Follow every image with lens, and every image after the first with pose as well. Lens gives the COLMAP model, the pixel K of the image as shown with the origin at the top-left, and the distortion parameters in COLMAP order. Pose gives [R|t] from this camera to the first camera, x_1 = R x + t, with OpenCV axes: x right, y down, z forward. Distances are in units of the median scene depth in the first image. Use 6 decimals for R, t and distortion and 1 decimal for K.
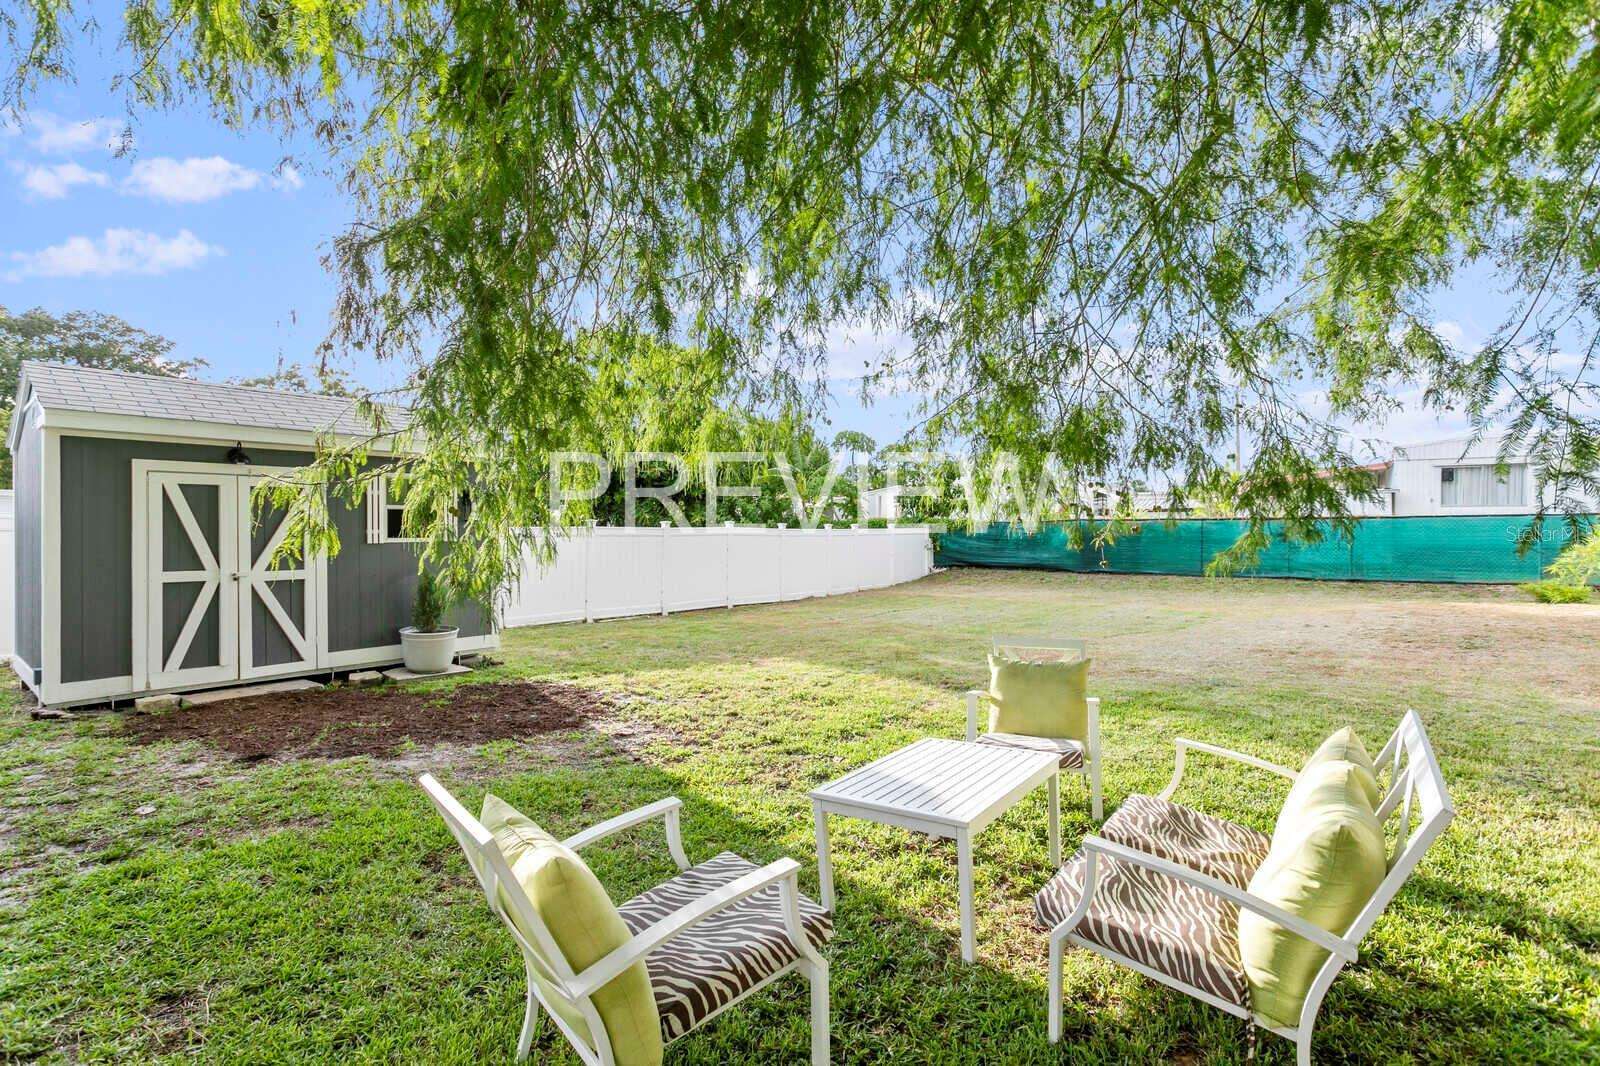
lens RADIAL K [[758.2, 0, 802.1], [0, 758.2, 522.4], [0, 0, 1]] dist [0.006641, 0.001048]
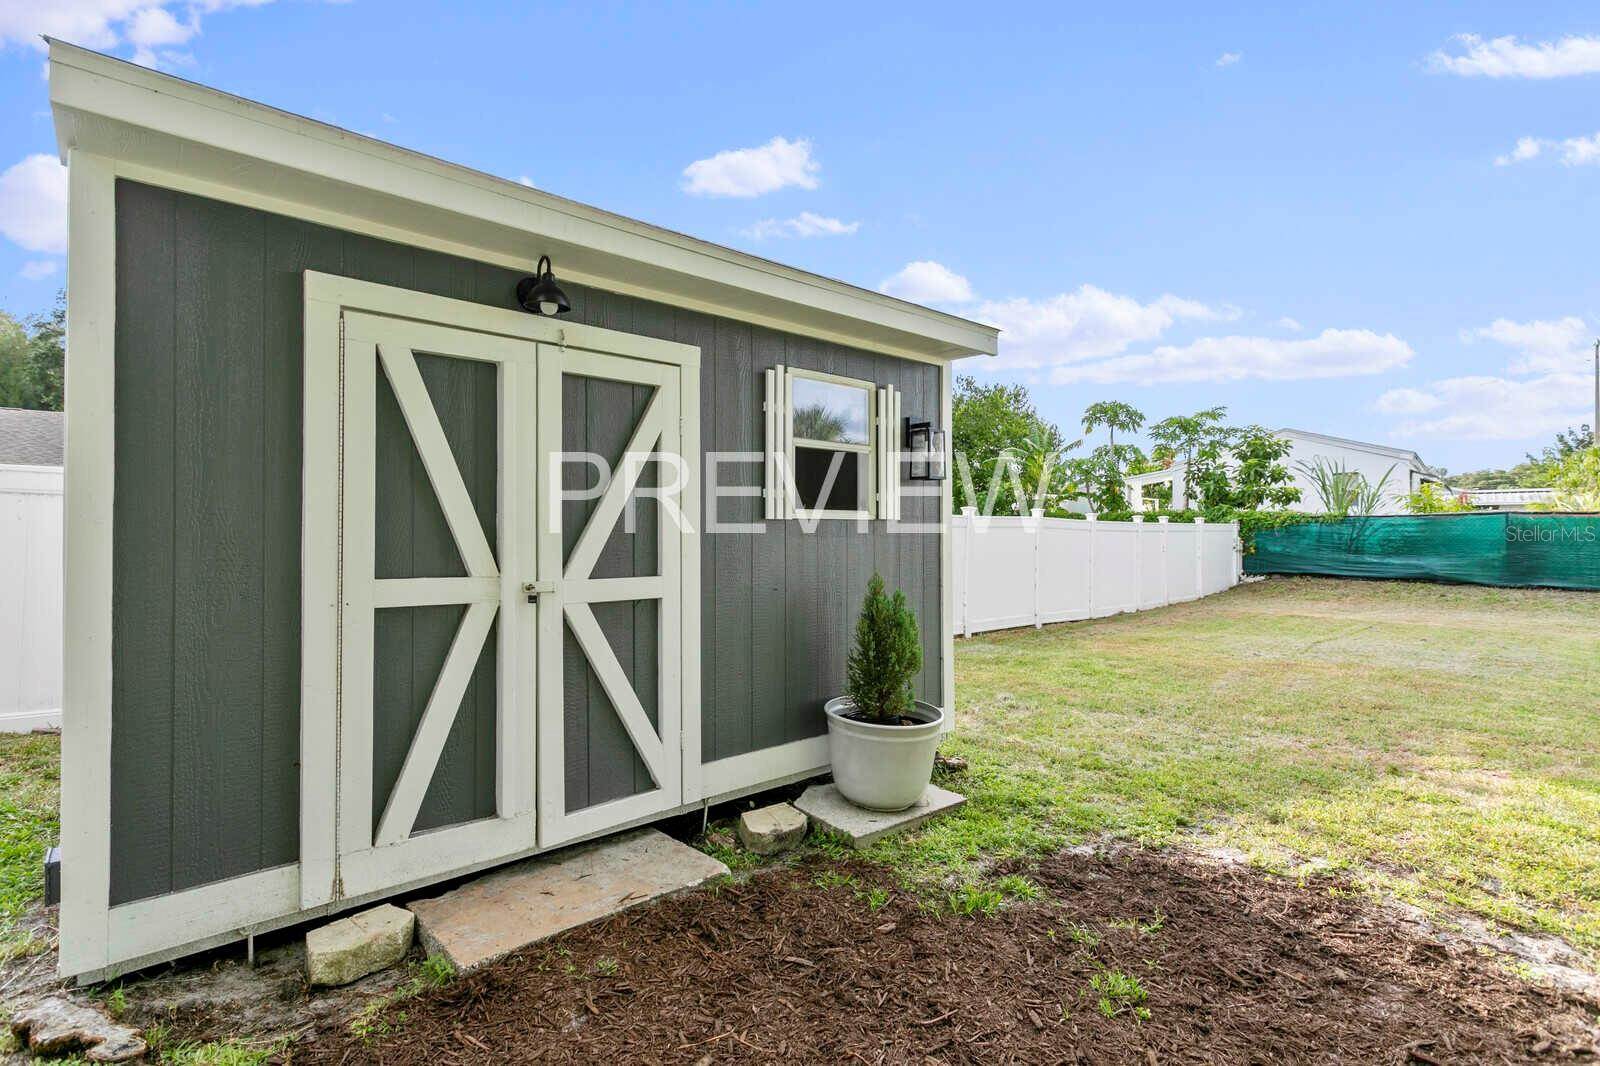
lens RADIAL K [[758.2, 0, 800.9], [0, 758.2, 521.7], [0, 0, 1]] dist [0.006641, 0.001048]
pose [[0.989598, 0.007451, -0.143670, -0.510924], [-0.007647, 0.999970, -0.000812, 0.031112], [0.143660, 0.001902, 0.989625, 0.583391]]
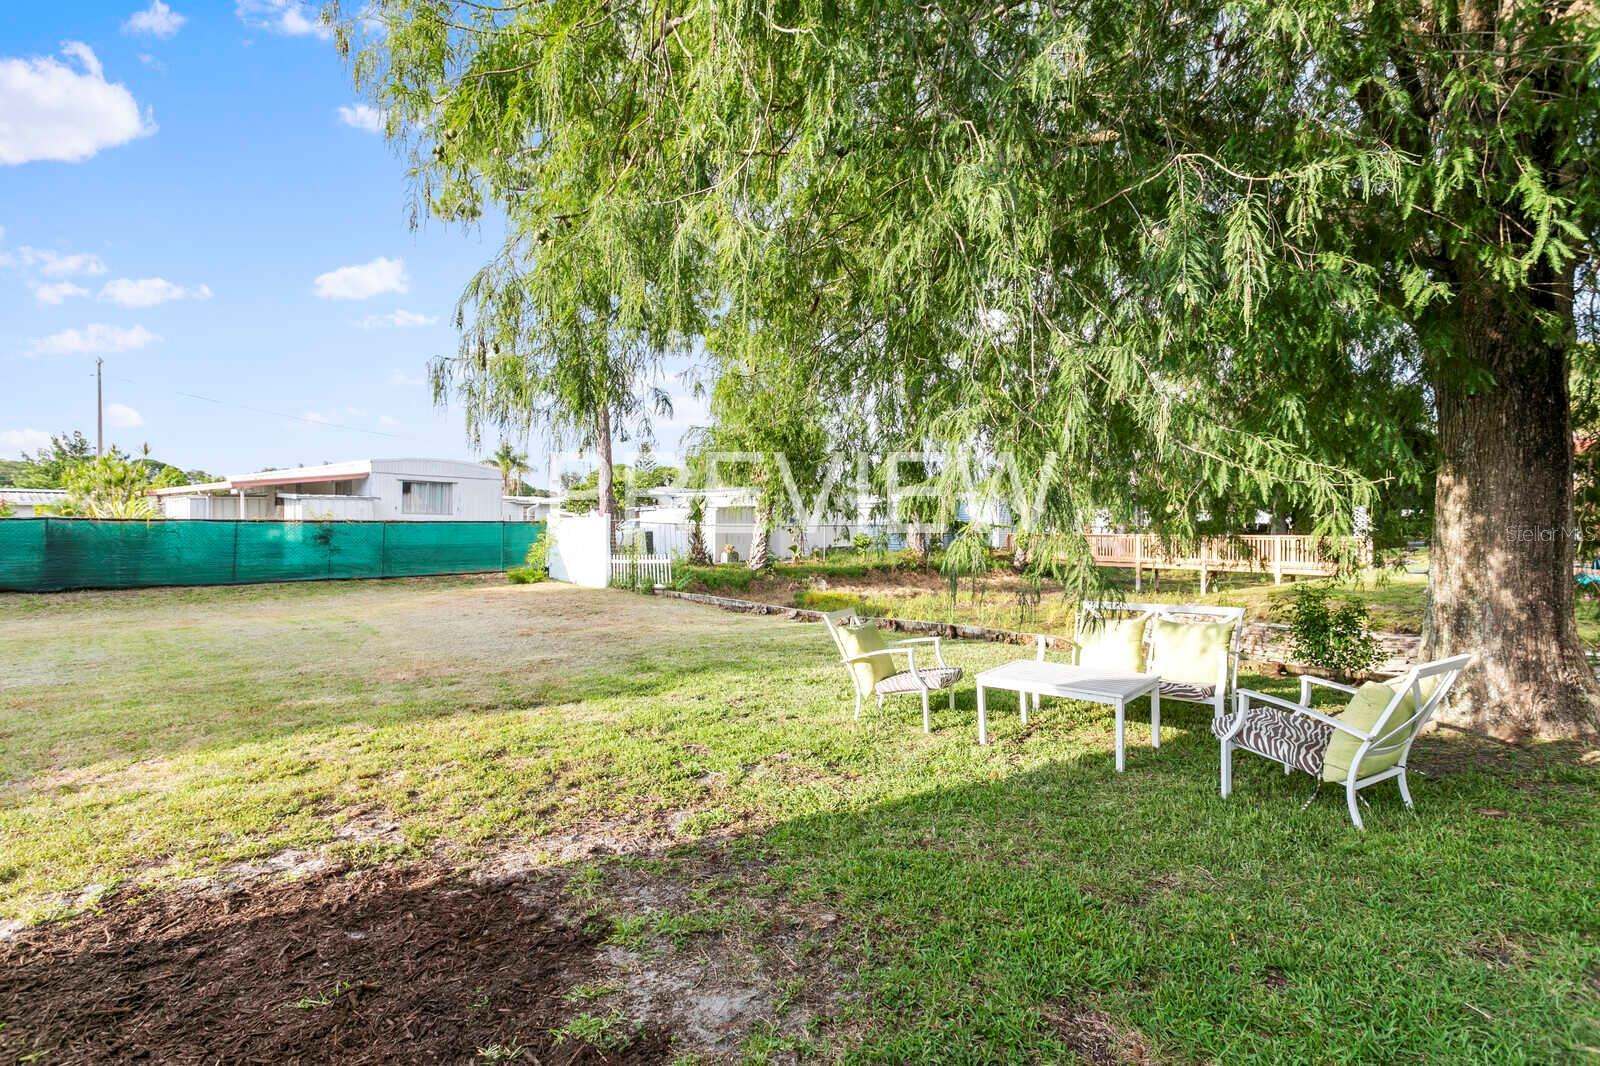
lens RADIAL K [[758.2, 0, 778.2], [0, 758.2, 527.6], [0, 0, 1]] dist [0.006641, 0.001048]
pose [[0.159329, 0.007850, 0.987194, -0.656222], [-0.008927, 0.999939, -0.006511, 0.012104], [-0.987185, -0.007775, 0.159389, 0.593814]]
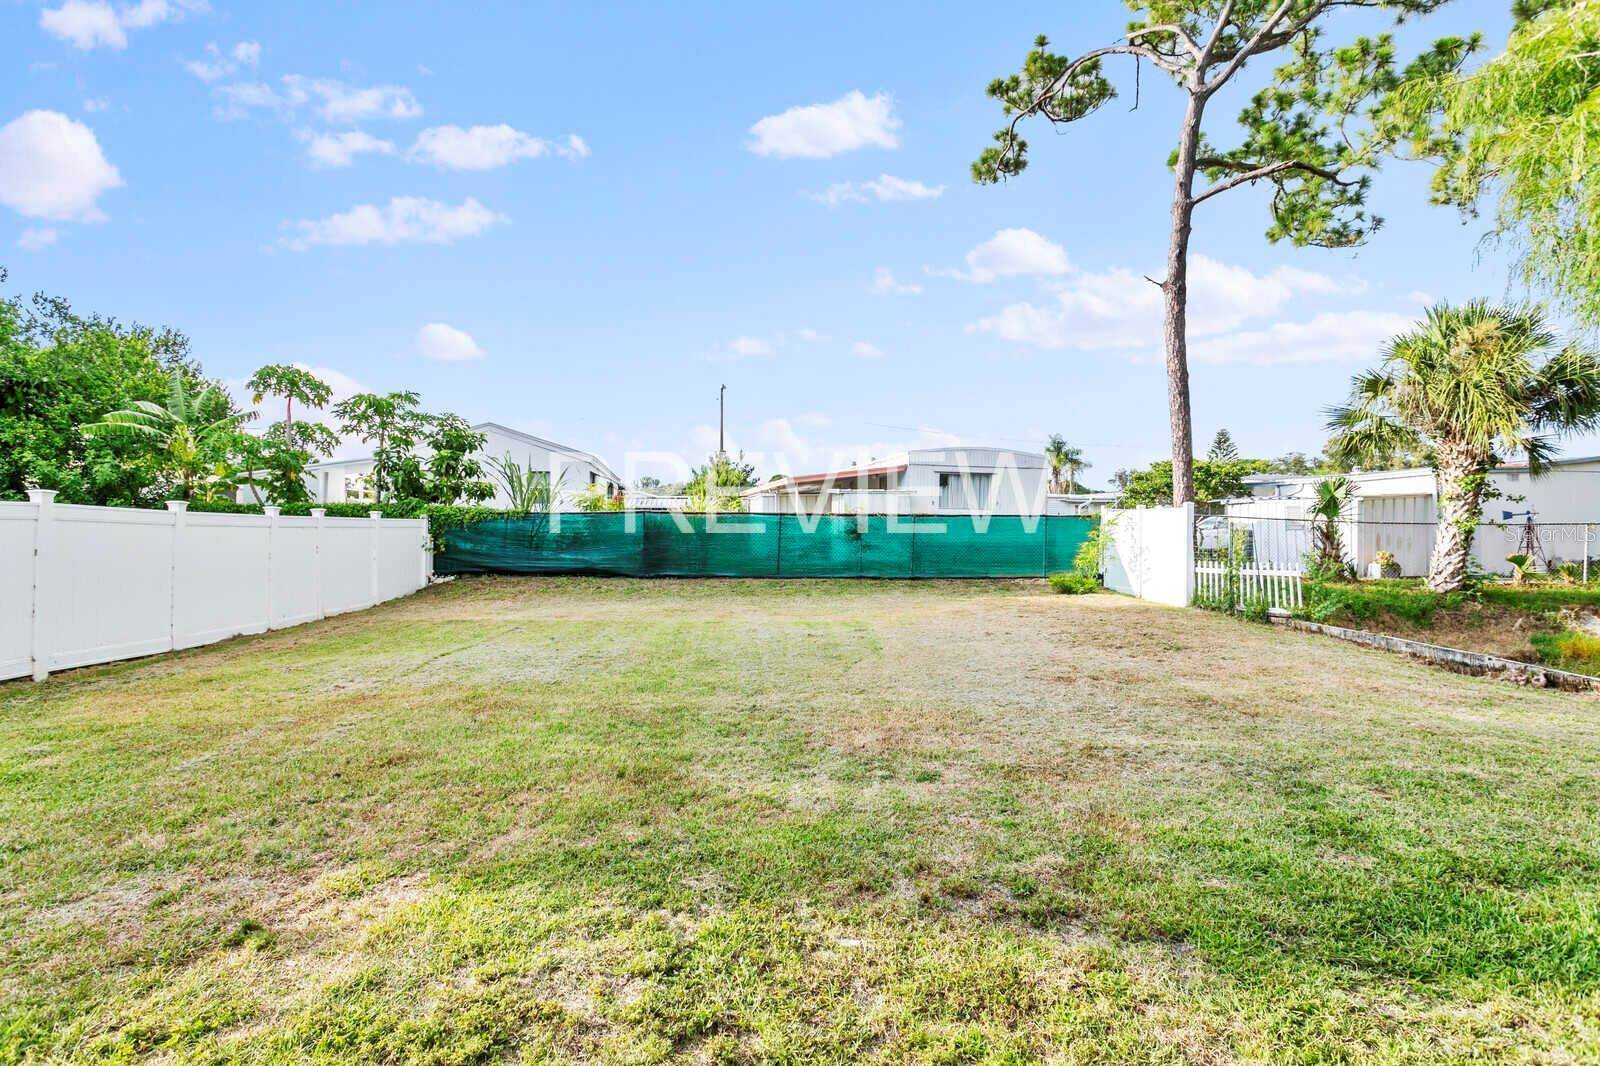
lens RADIAL K [[758.2, 0, 785.1], [0, 758.2, 528.0], [0, 0, 1]] dist [0.006641, 0.001048]
pose [[0.752813, 0.012632, 0.658113, -0.144385], [-0.017618, 0.999844, 0.000962, 0.029252], [-0.657998, -0.012319, 0.752919, 0.839724]]
